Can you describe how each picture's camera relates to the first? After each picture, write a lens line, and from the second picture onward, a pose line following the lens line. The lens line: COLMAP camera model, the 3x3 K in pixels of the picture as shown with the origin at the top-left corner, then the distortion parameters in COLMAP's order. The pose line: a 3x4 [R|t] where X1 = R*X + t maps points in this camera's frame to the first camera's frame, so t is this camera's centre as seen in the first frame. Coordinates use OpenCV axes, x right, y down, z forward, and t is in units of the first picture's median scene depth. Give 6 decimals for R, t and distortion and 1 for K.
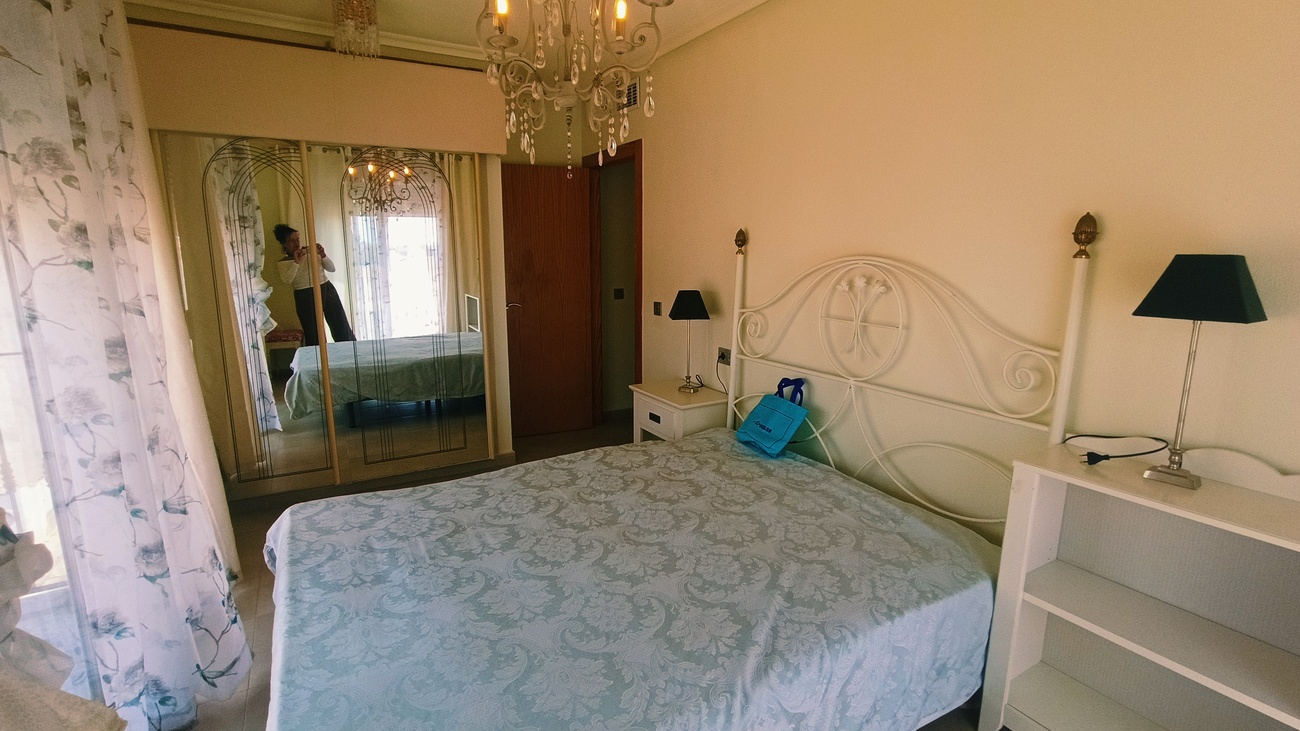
lens RADIAL K [[602.5, 0, 641.0], [0, 602.5, 359.8], [0, 0, 1]] dist [-0.029101, 0.030559]
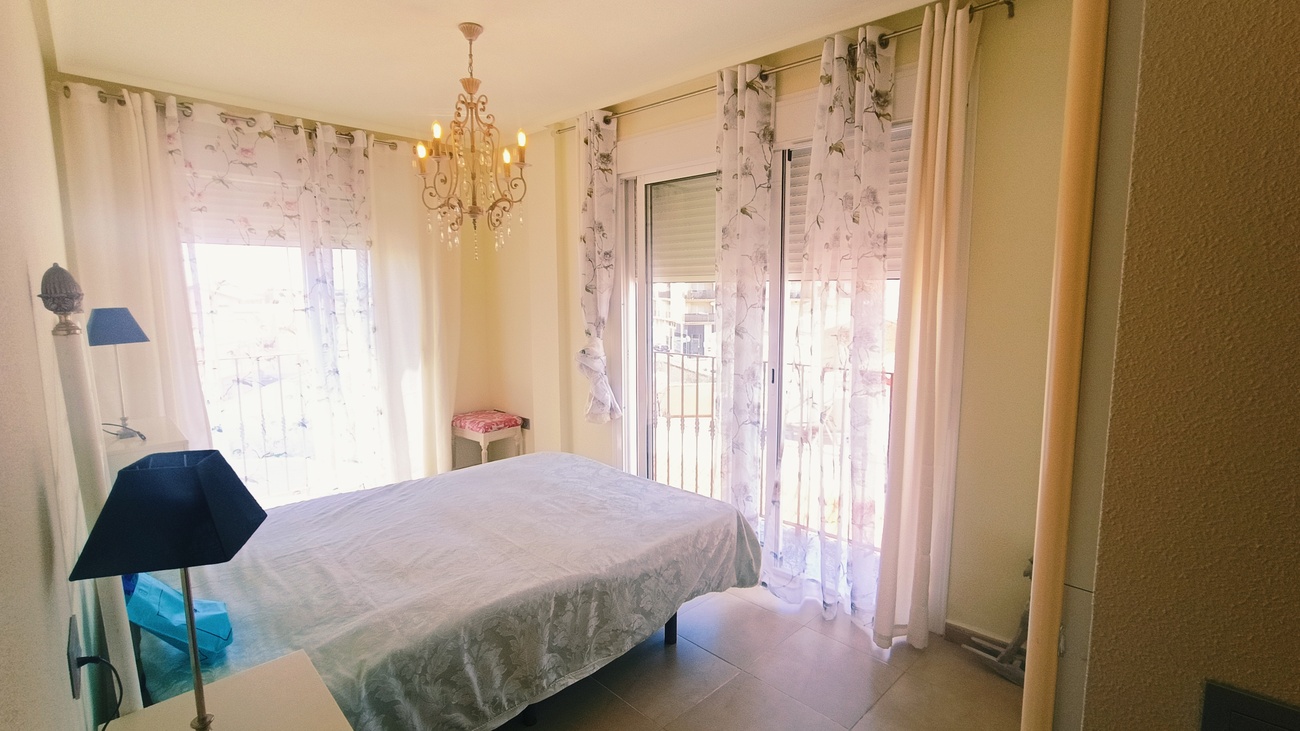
lens RADIAL K [[602.5, 0, 641.0], [0, 602.5, 359.8], [0, 0, 1]] dist [-0.029101, 0.030559]
pose [[-0.971759, 0.034682, -0.233412, -0.150083], [-0.037149, 0.954322, 0.296461, -0.497703], [0.233032, 0.296760, -0.926083, 2.493525]]
